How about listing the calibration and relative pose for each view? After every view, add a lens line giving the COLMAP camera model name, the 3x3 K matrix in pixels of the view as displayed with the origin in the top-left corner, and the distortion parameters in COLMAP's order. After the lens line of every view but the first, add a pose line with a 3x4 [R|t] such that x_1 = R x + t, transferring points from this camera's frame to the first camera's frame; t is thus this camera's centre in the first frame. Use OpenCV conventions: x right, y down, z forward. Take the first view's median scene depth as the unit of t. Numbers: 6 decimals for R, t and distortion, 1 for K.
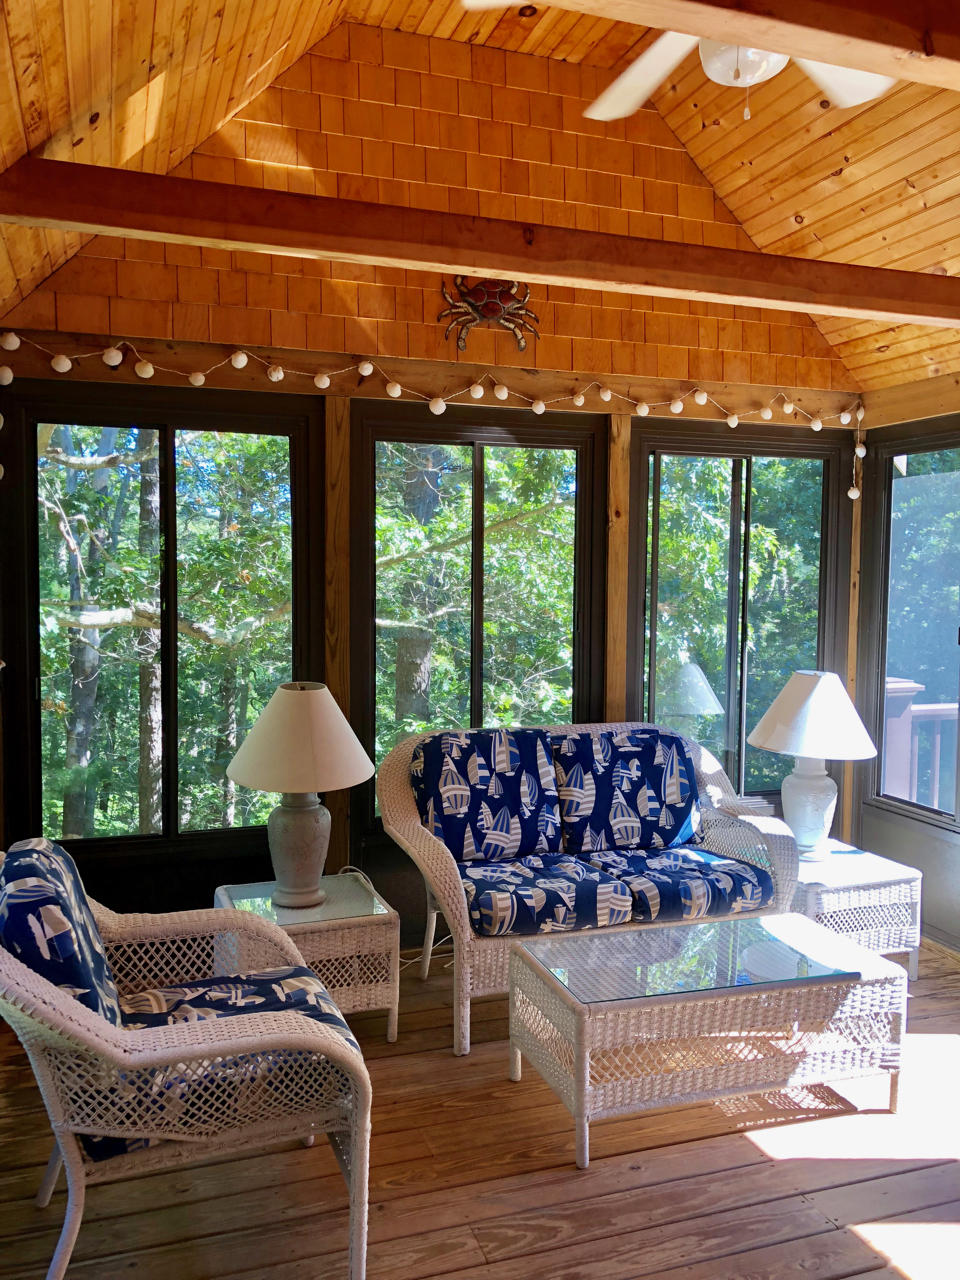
lens RADIAL K [[1060.1, 0, 480.3], [0, 1060.1, 634.6], [0, 0, 1]] dist [0.054046, -0.061405]
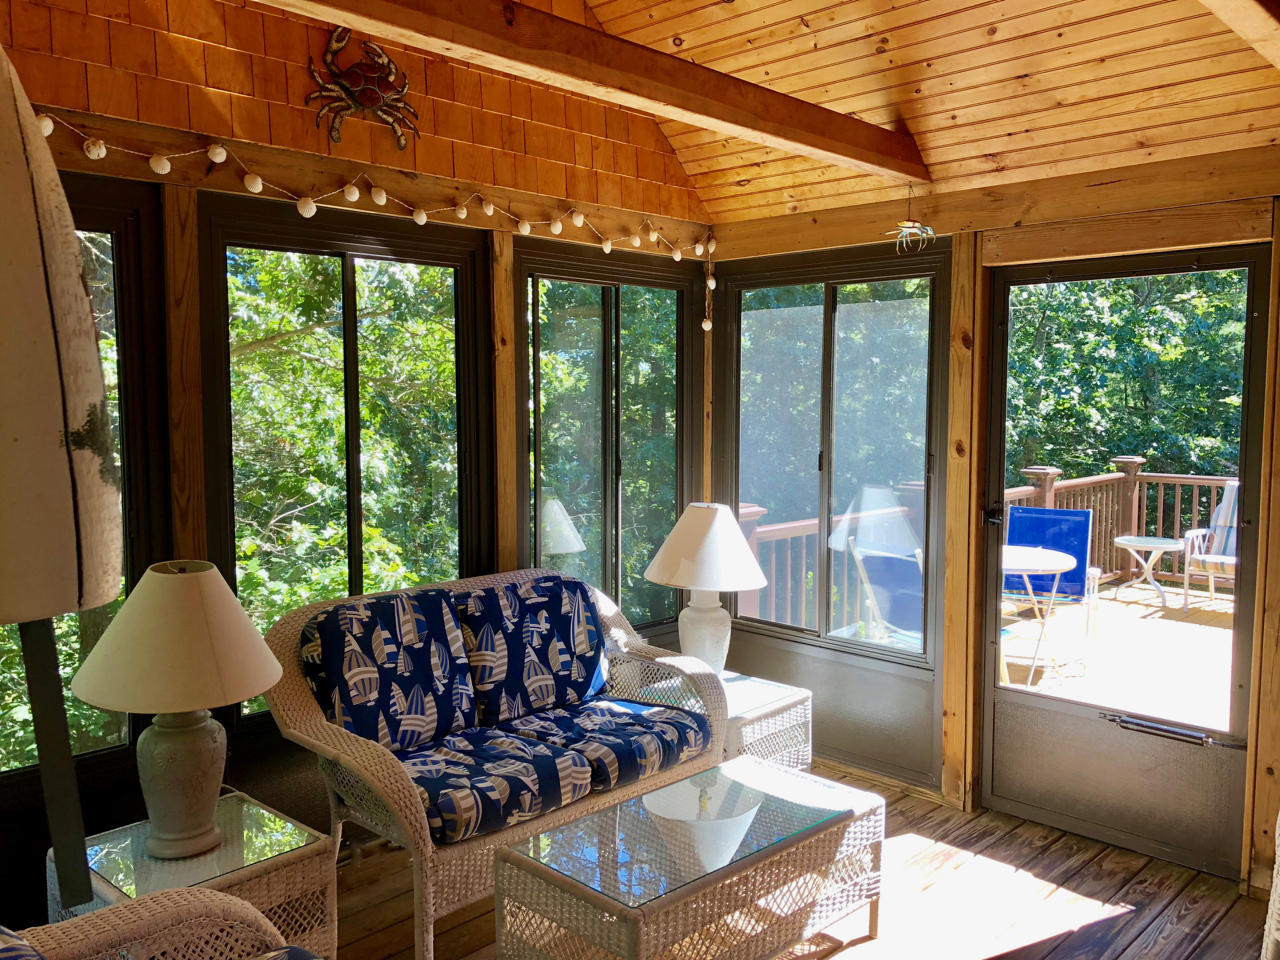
lens RADIAL K [[1060.1, 0, 643.7], [0, 1060.1, 469.7], [0, 0, 1]] dist [0.054046, -0.061405]
pose [[0.889432, -0.043696, 0.454975, -0.195508], [0.036673, 0.999033, 0.024255, -0.024588], [-0.455594, -0.004888, 0.890174, 0.151600]]
